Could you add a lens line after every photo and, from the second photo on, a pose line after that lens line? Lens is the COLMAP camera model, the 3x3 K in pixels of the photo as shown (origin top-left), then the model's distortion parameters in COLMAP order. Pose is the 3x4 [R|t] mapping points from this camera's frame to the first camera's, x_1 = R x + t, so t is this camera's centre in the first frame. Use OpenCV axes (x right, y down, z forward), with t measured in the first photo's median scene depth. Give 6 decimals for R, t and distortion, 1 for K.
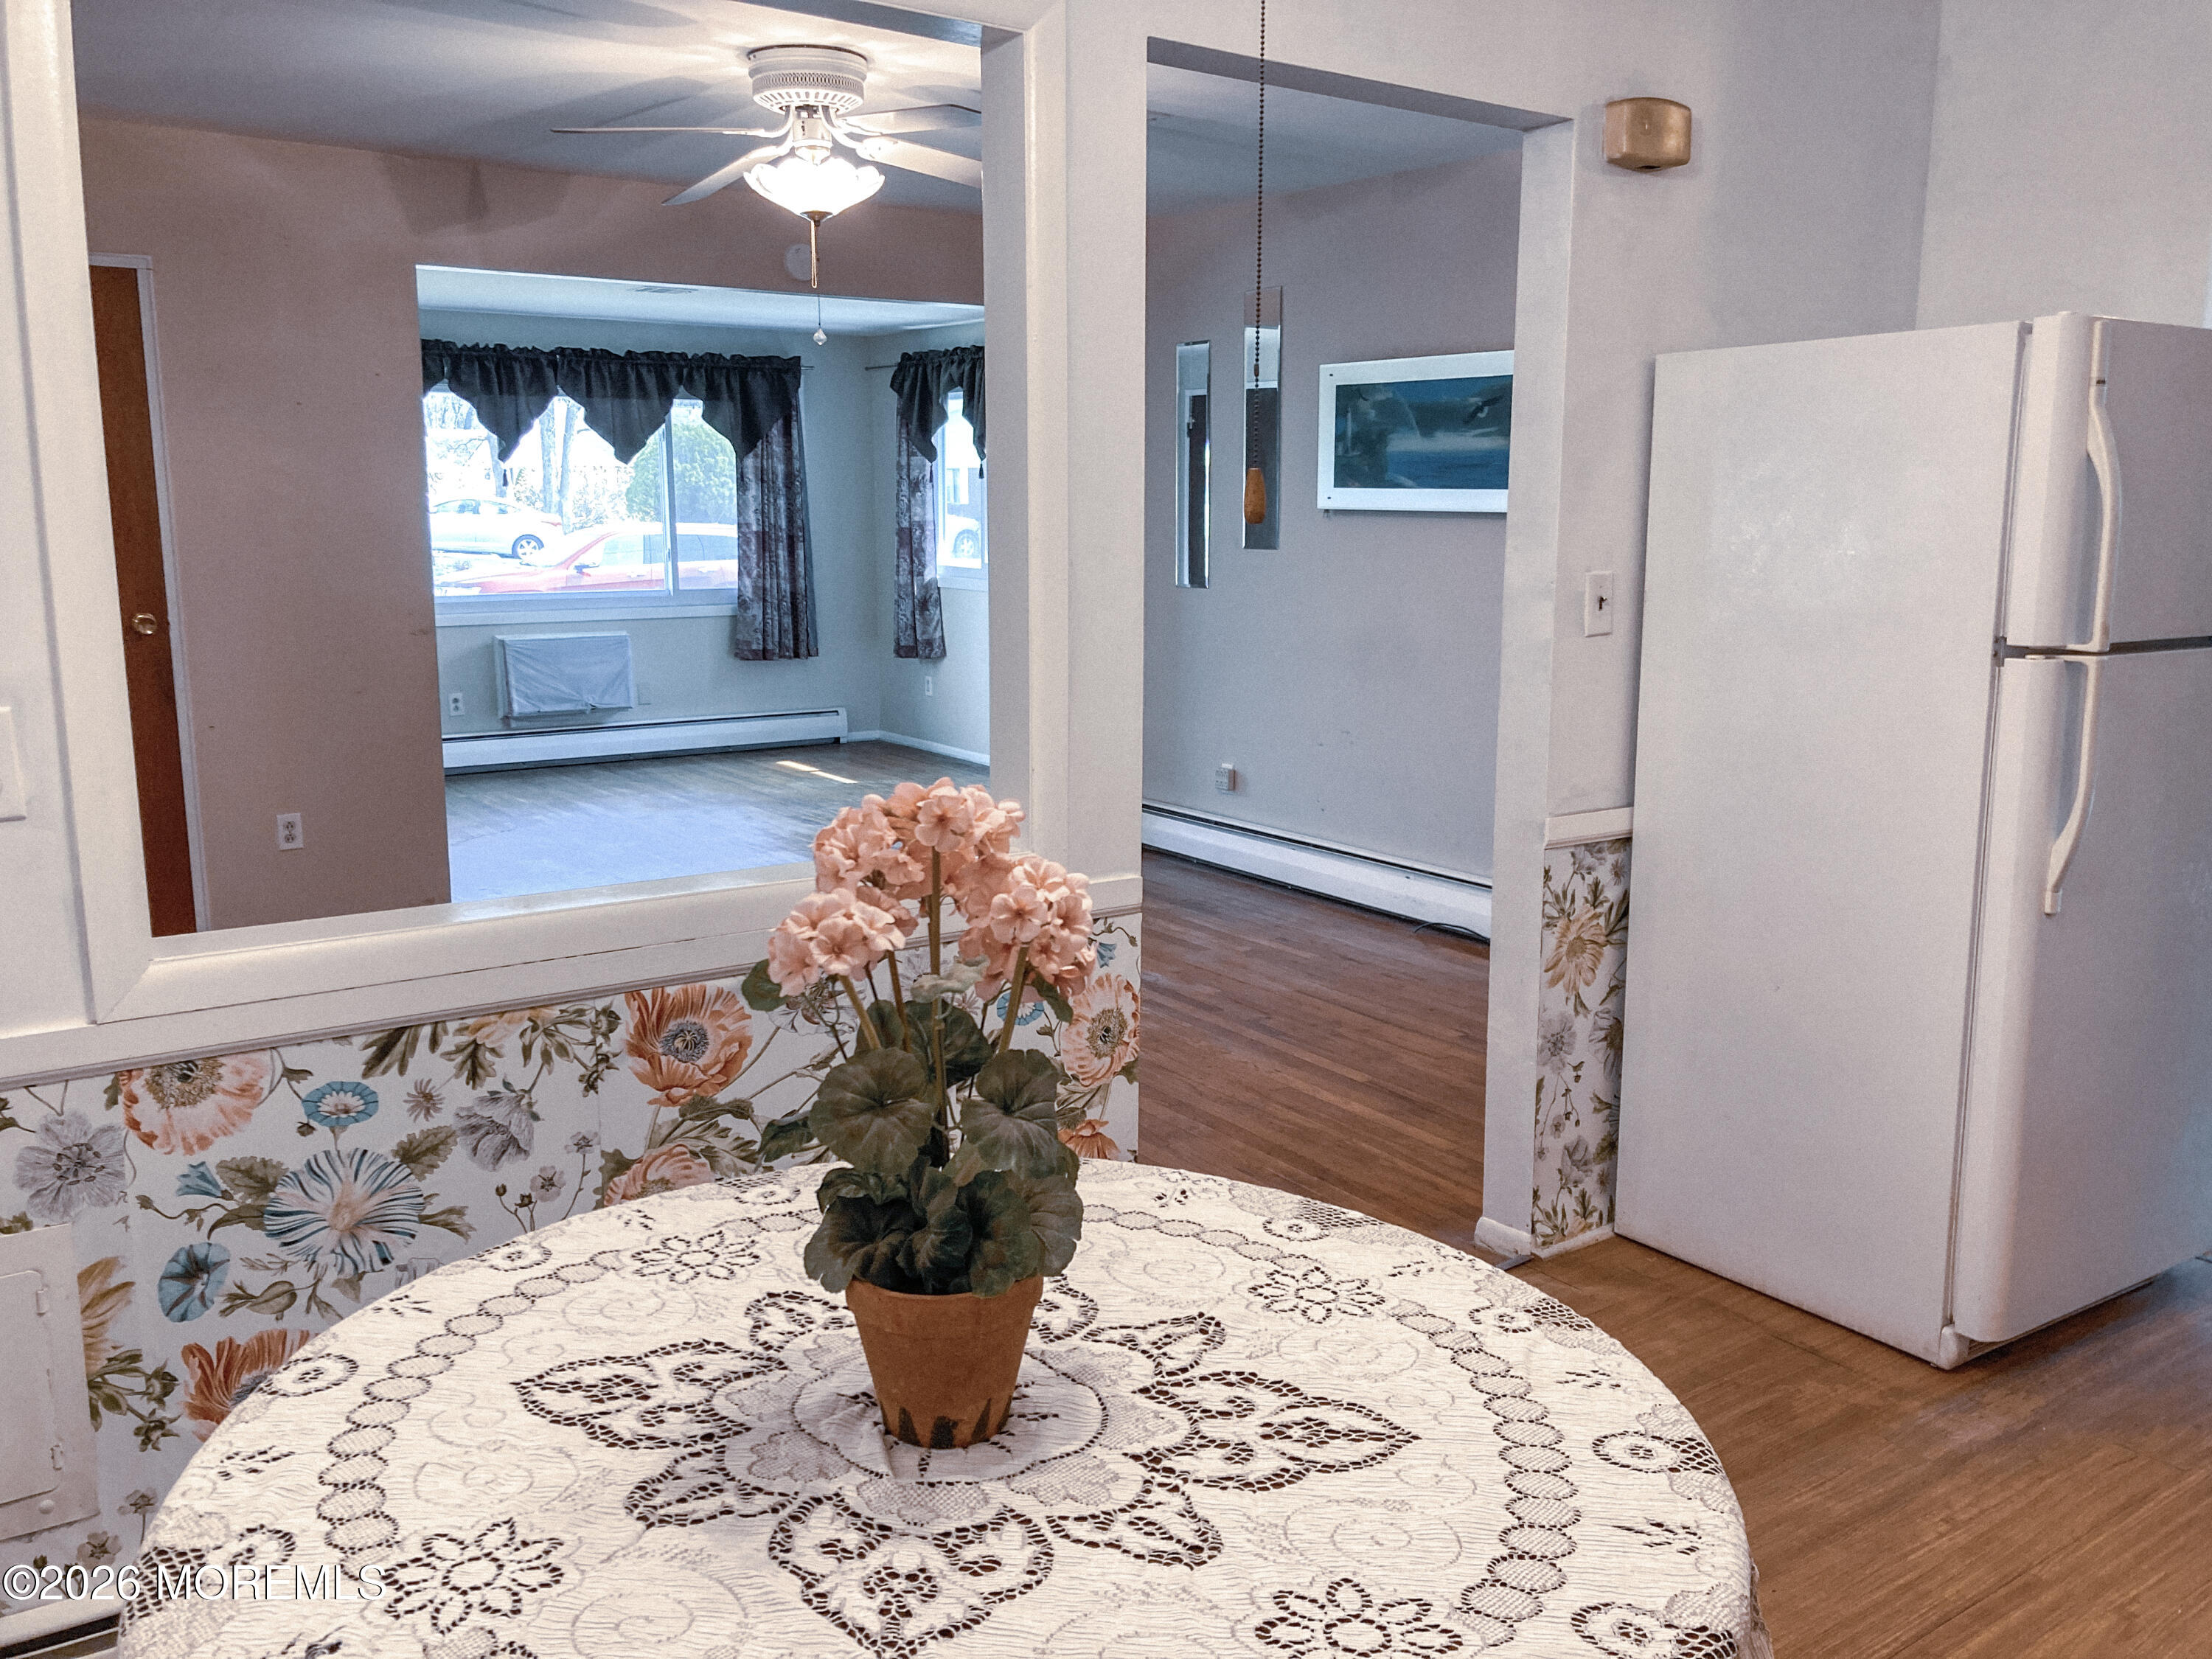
lens RADIAL K [[1846.6, 0, 1109.7], [0, 1846.6, 816.1], [0, 0, 1]] dist [0.024831, -0.008505]
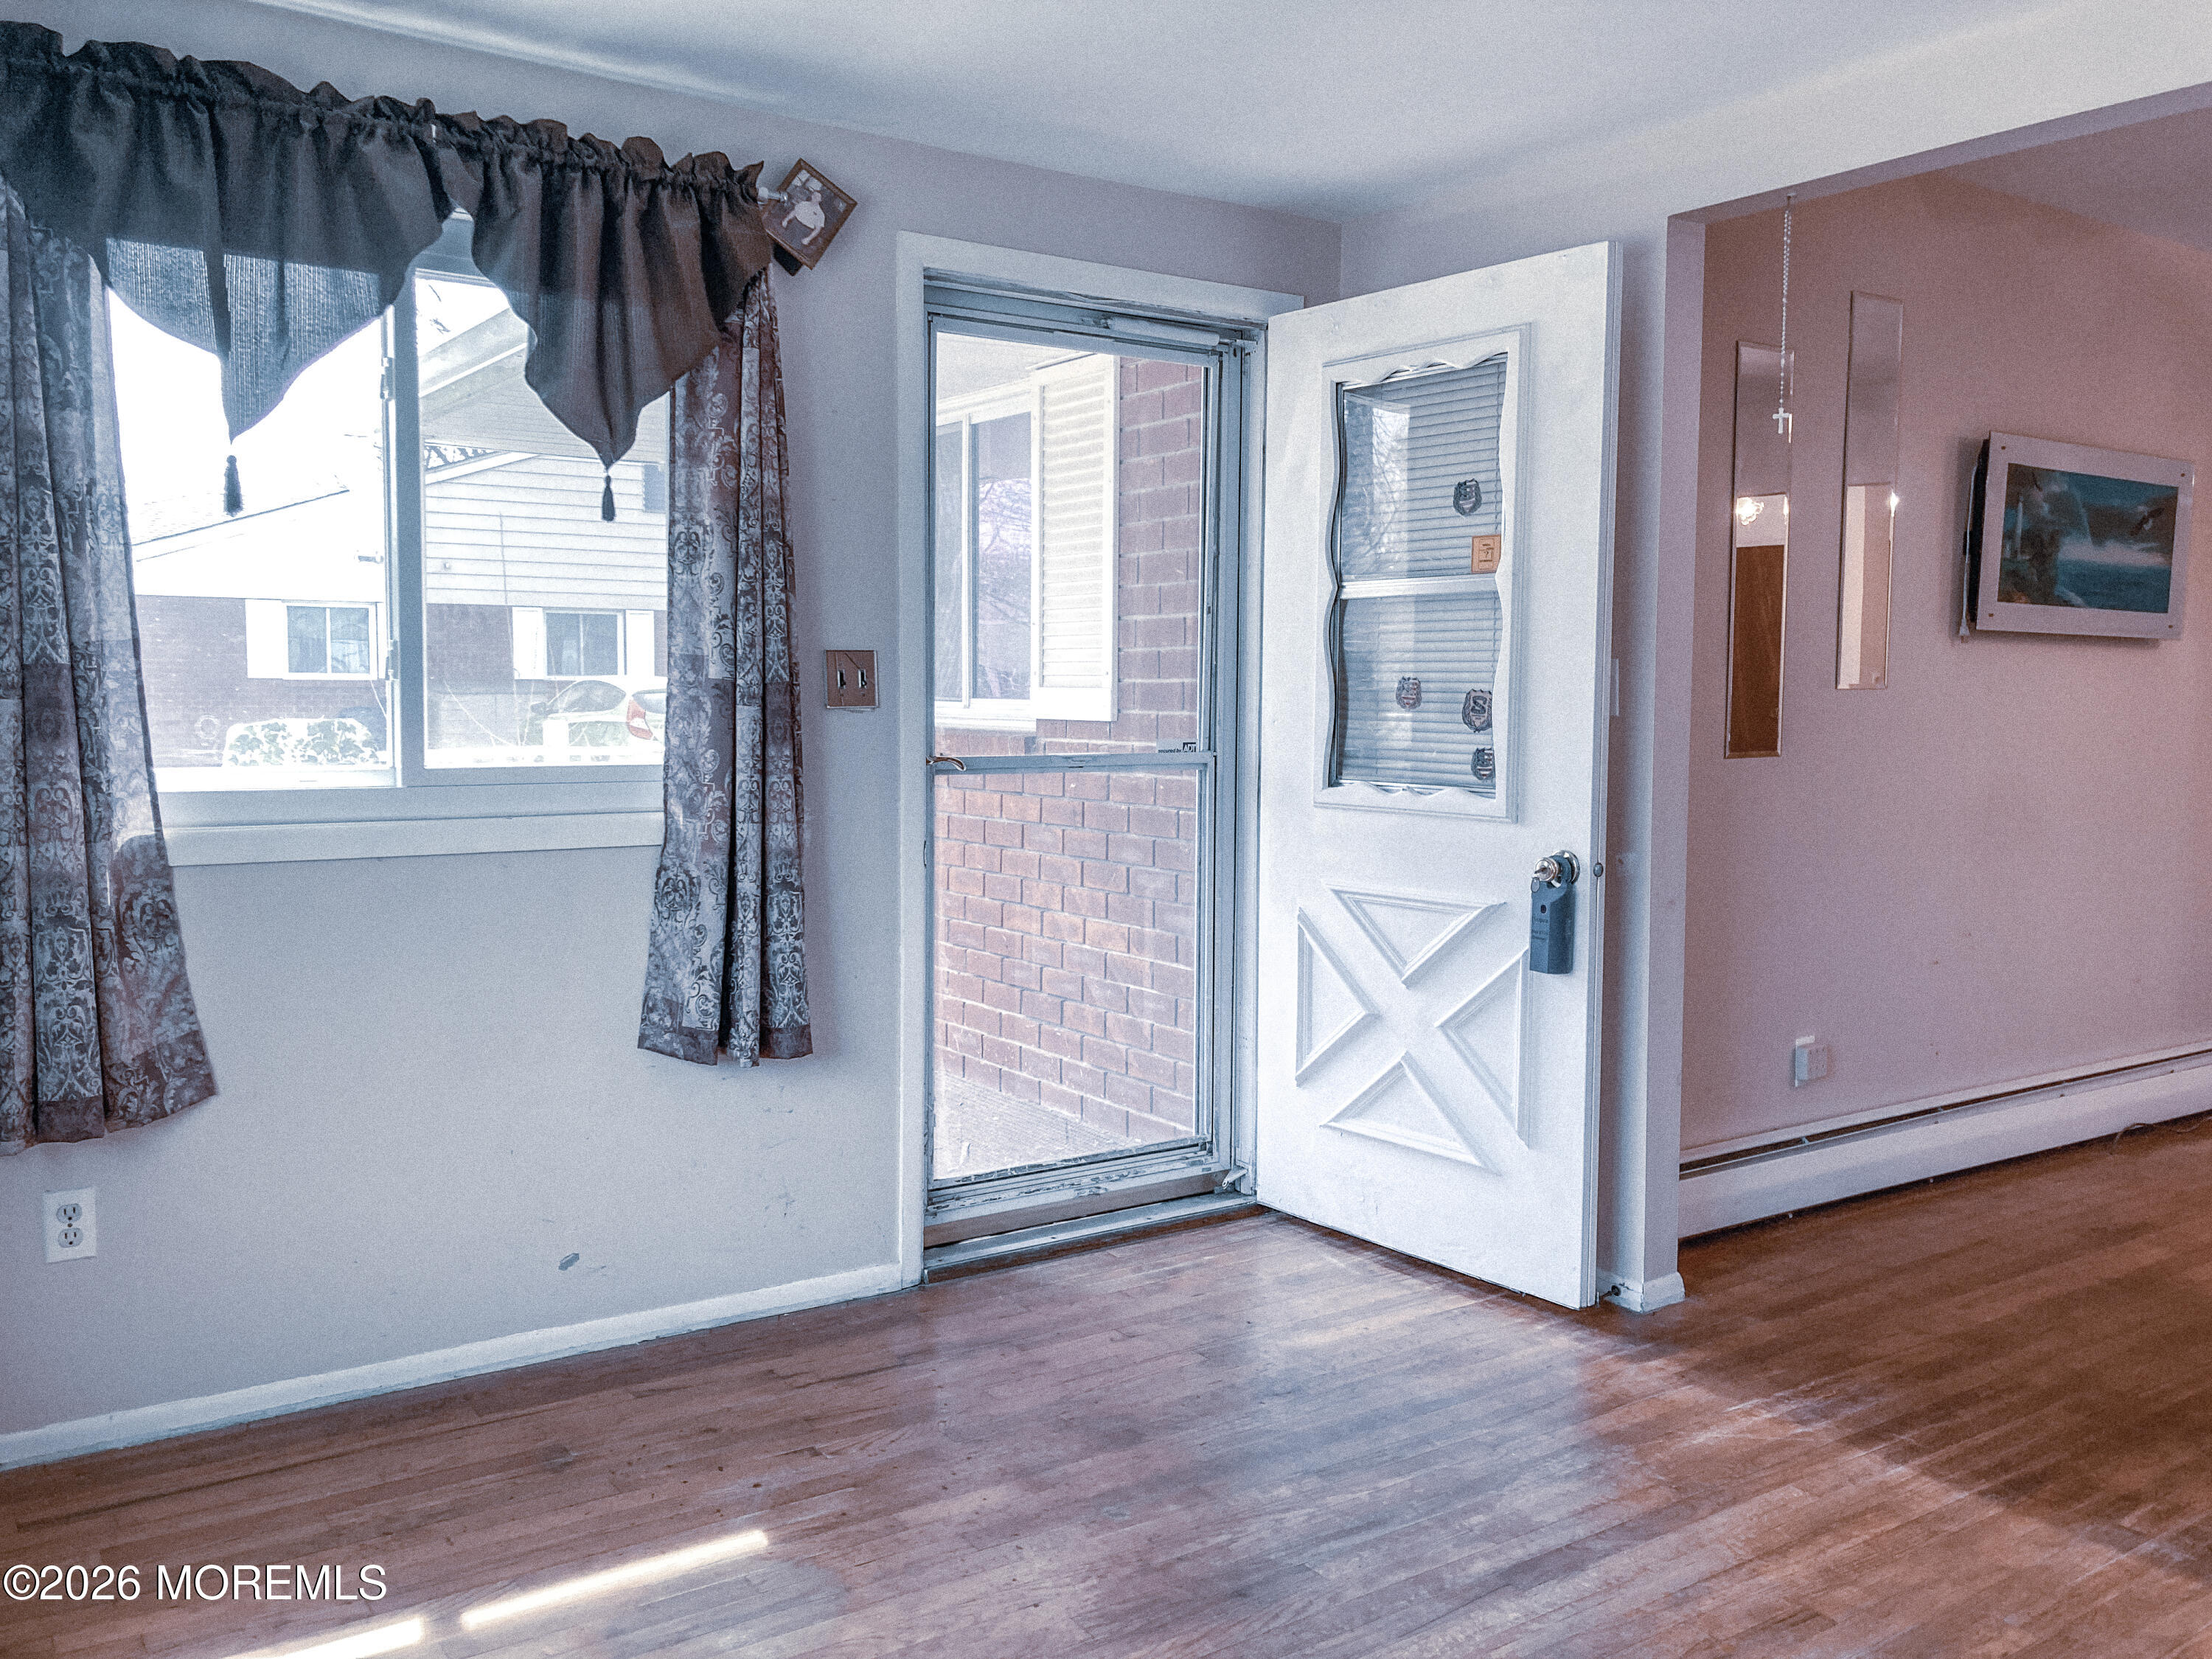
lens RADIAL K [[1801.9, 0, 1082.7], [0, 1801.9, 825.2], [0, 0, 1]] dist [0.061586, -0.113031]
pose [[0.004281, -0.085488, 0.996330, -0.604893], [0.160490, 0.983483, 0.083696, -0.212203], [-0.987028, 0.159543, 0.017930, 1.377648]]
